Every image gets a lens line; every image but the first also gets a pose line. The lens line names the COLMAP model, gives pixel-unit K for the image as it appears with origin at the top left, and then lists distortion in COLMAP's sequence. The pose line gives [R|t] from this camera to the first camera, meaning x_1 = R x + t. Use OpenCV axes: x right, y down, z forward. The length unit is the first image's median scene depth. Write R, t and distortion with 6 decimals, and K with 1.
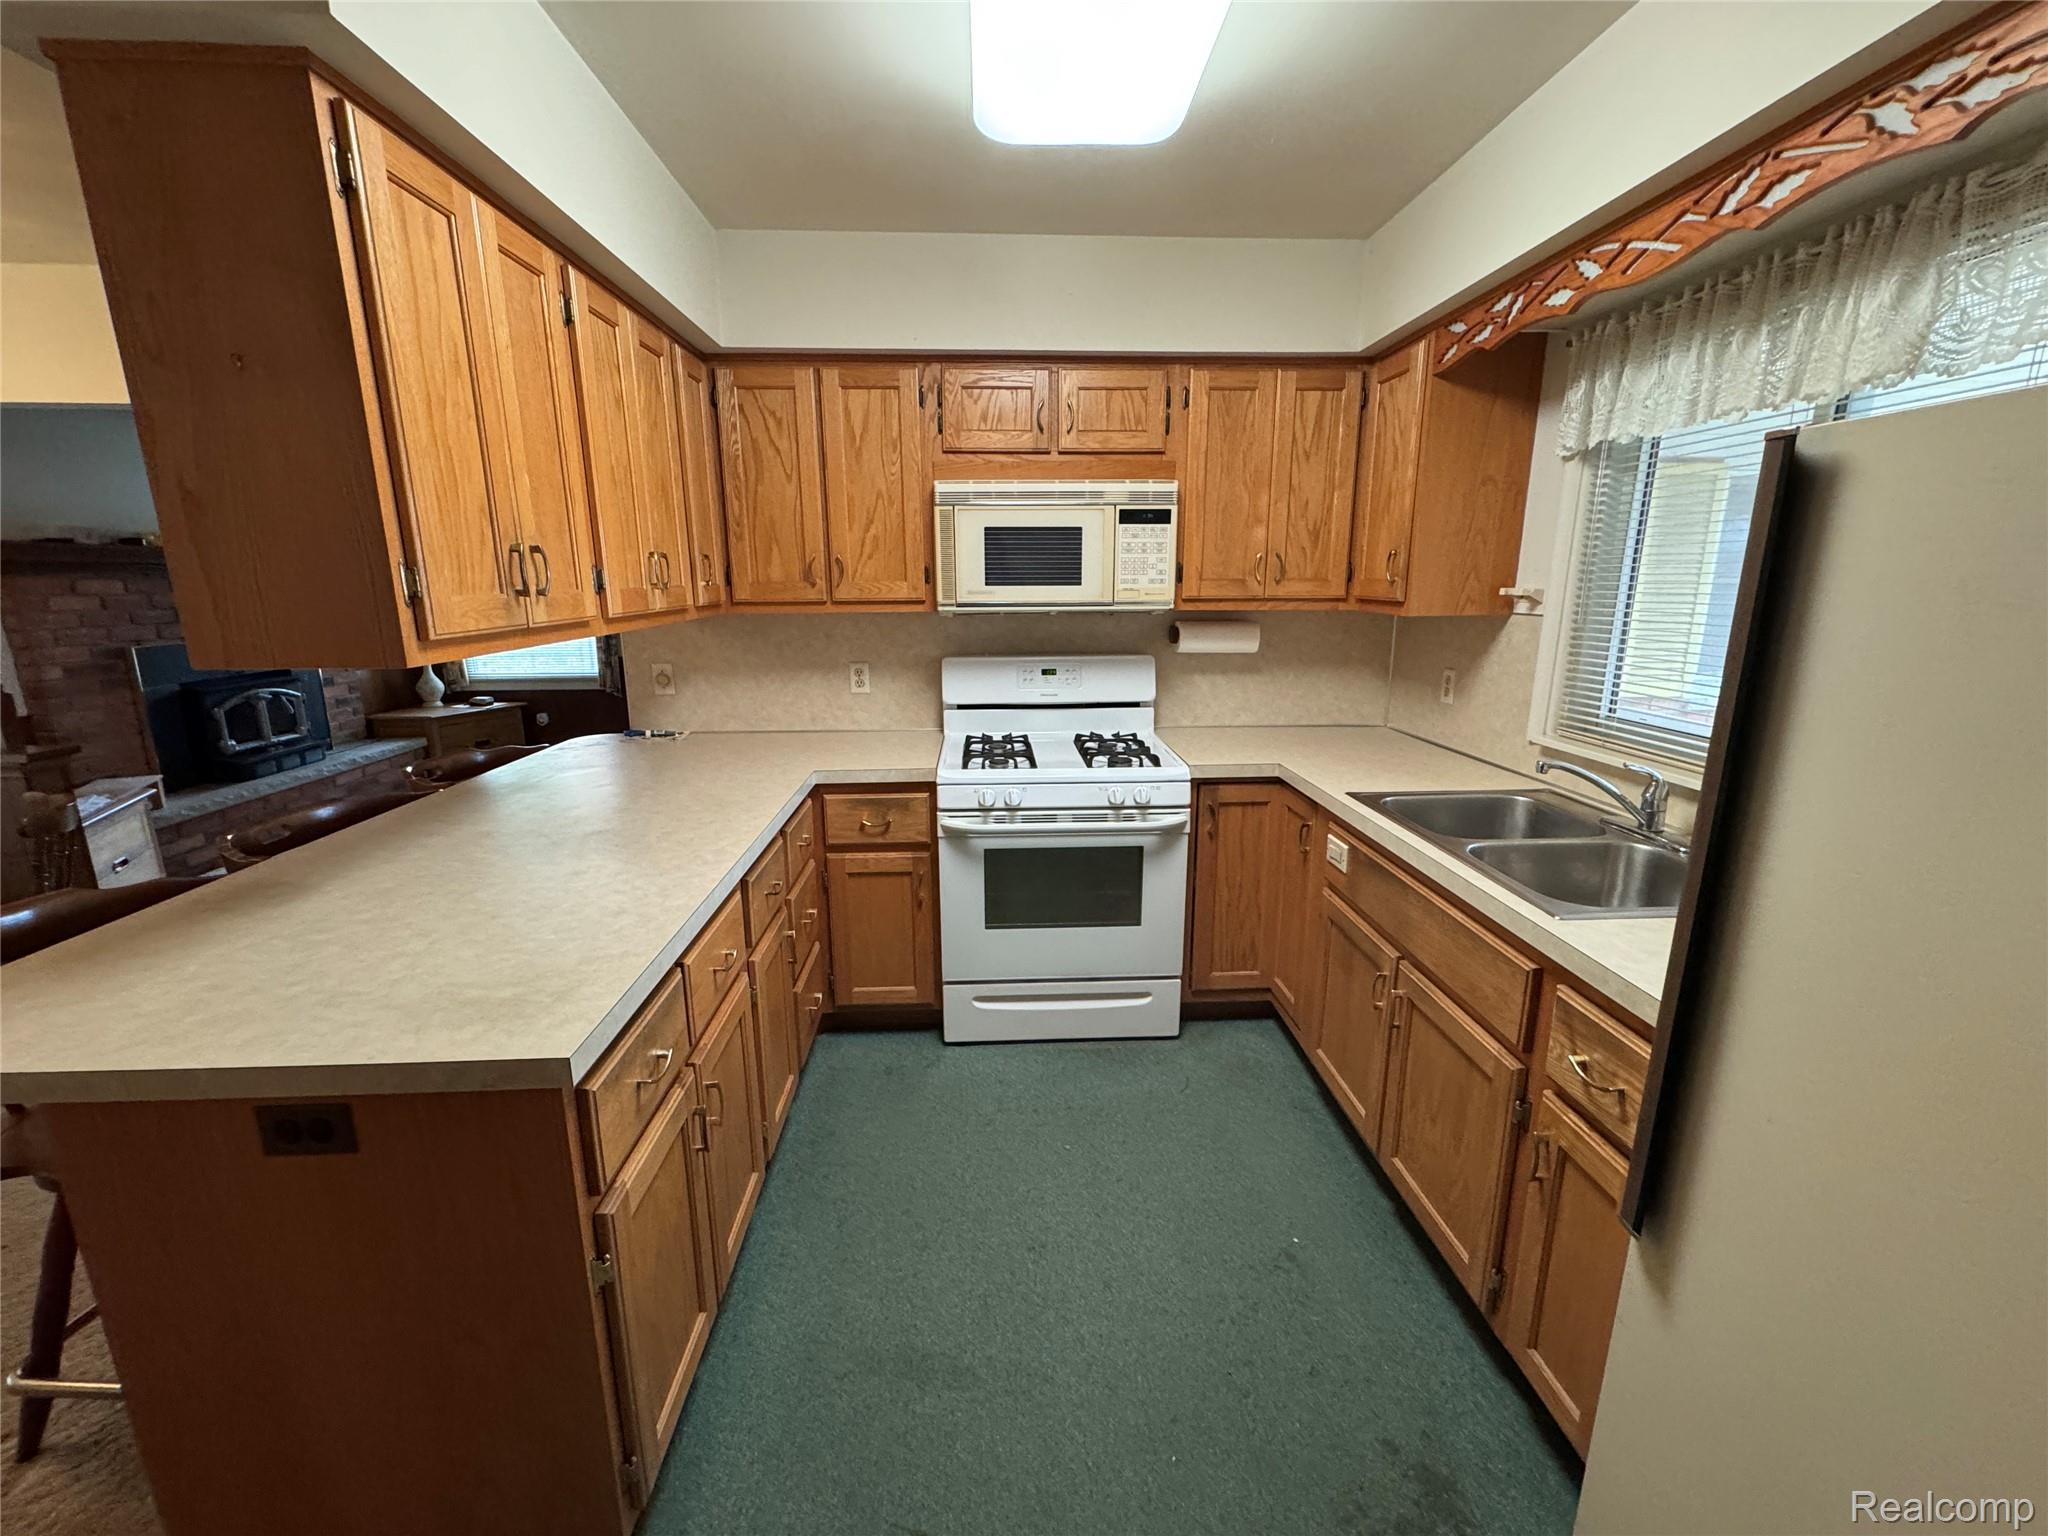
lens RADIAL K [[842.9, 0, 1020.7], [0, 842.9, 764.4], [0, 0, 1]] dist [-0.000083, -0.000557]
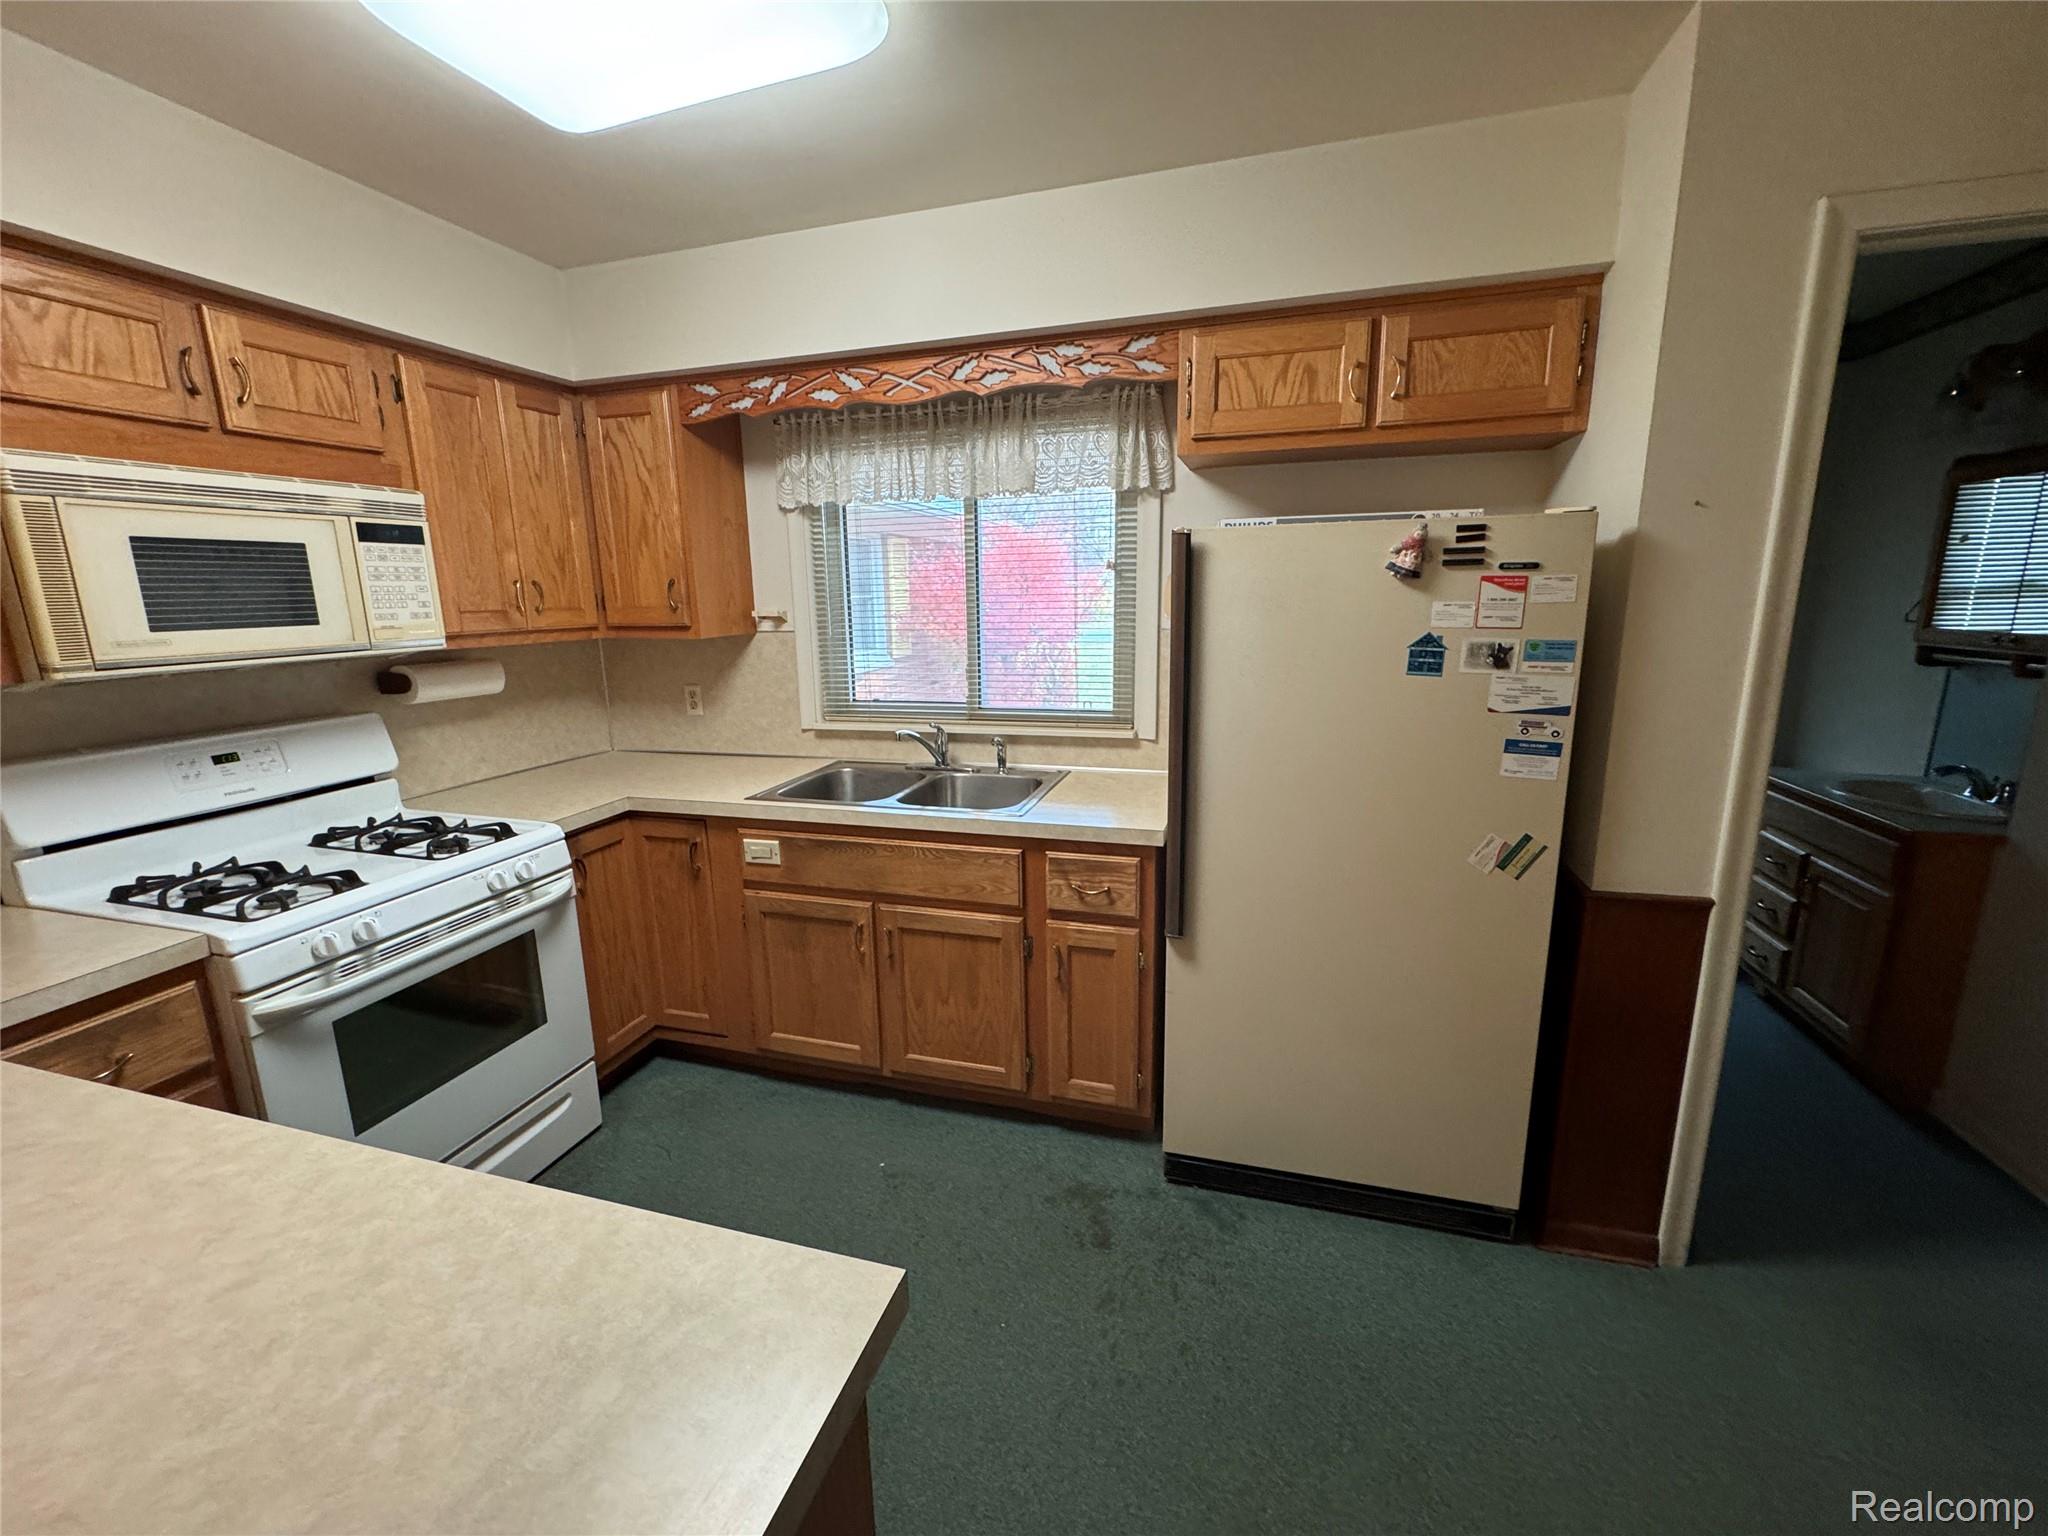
lens RADIAL K [[842.9, 0, 1020.7], [0, 842.9, 764.4], [0, 0, 1]] dist [-0.000083, -0.000557]
pose [[0.332200, -0.195620, 0.922701, -0.423216], [0.221498, 0.967080, 0.125282, -0.057409], [-0.916833, 0.162758, 0.364593, 0.220270]]
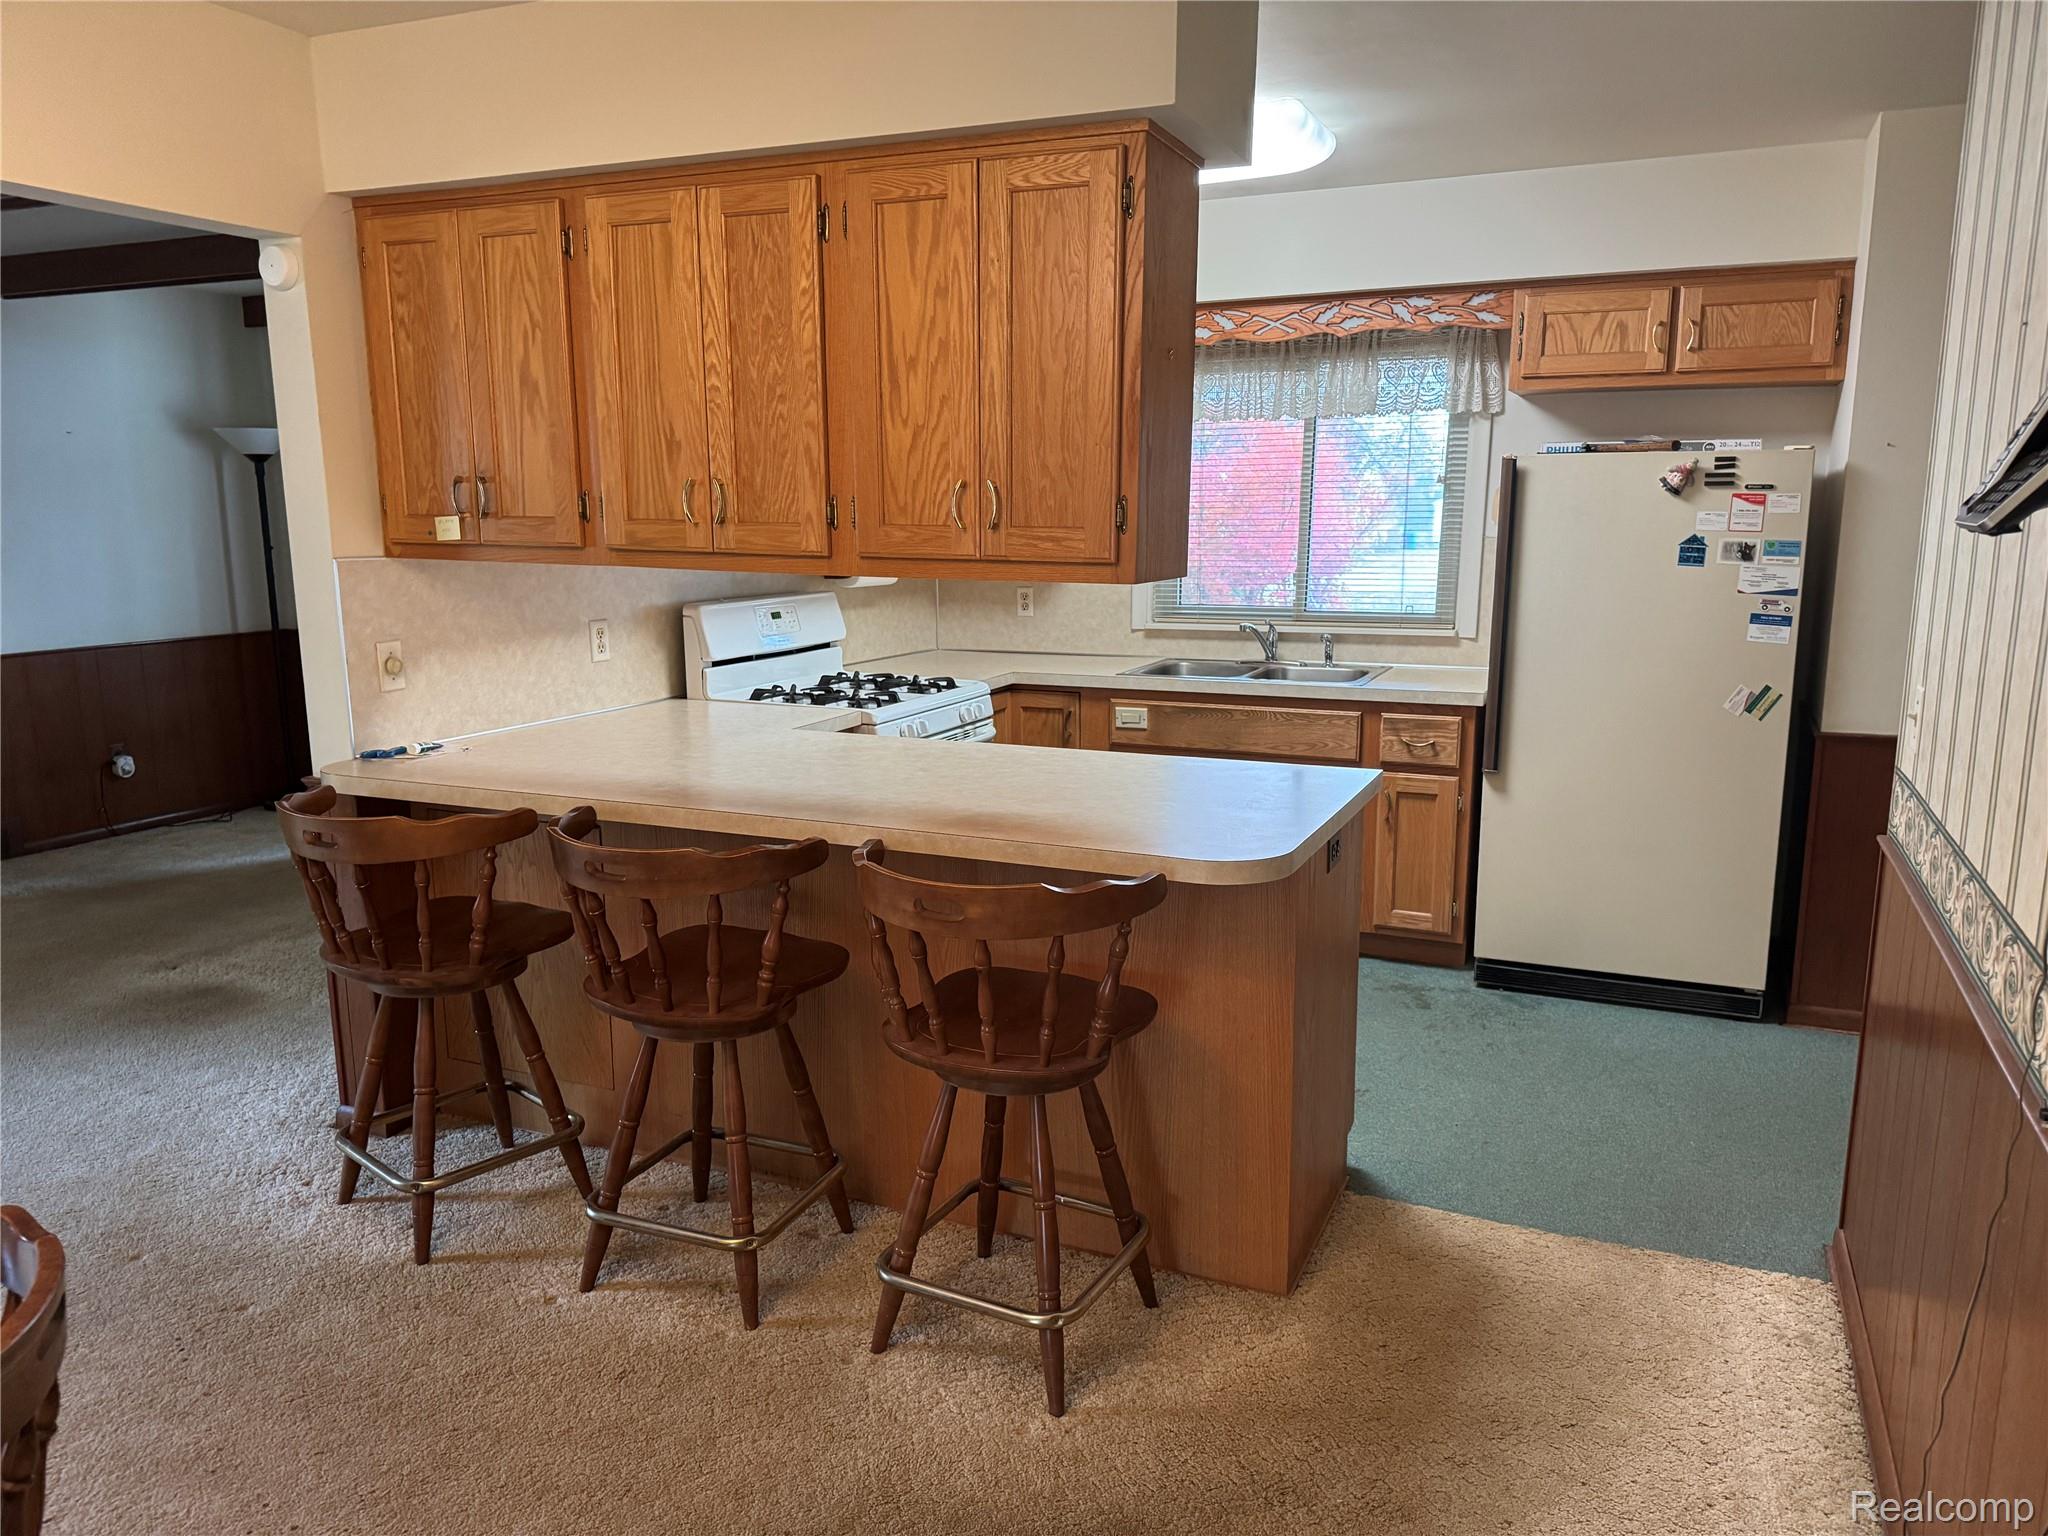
lens RADIAL K [[1450.3, 0, 1036.9], [0, 1450.3, 778.5], [0, 0, 1]] dist [0.192682, -0.377358]
pose [[0.439020, -0.164636, 0.883265, -1.433106], [0.194870, 0.977115, 0.085270, -0.021391], [-0.877090, 0.134687, 0.461056, 0.072380]]
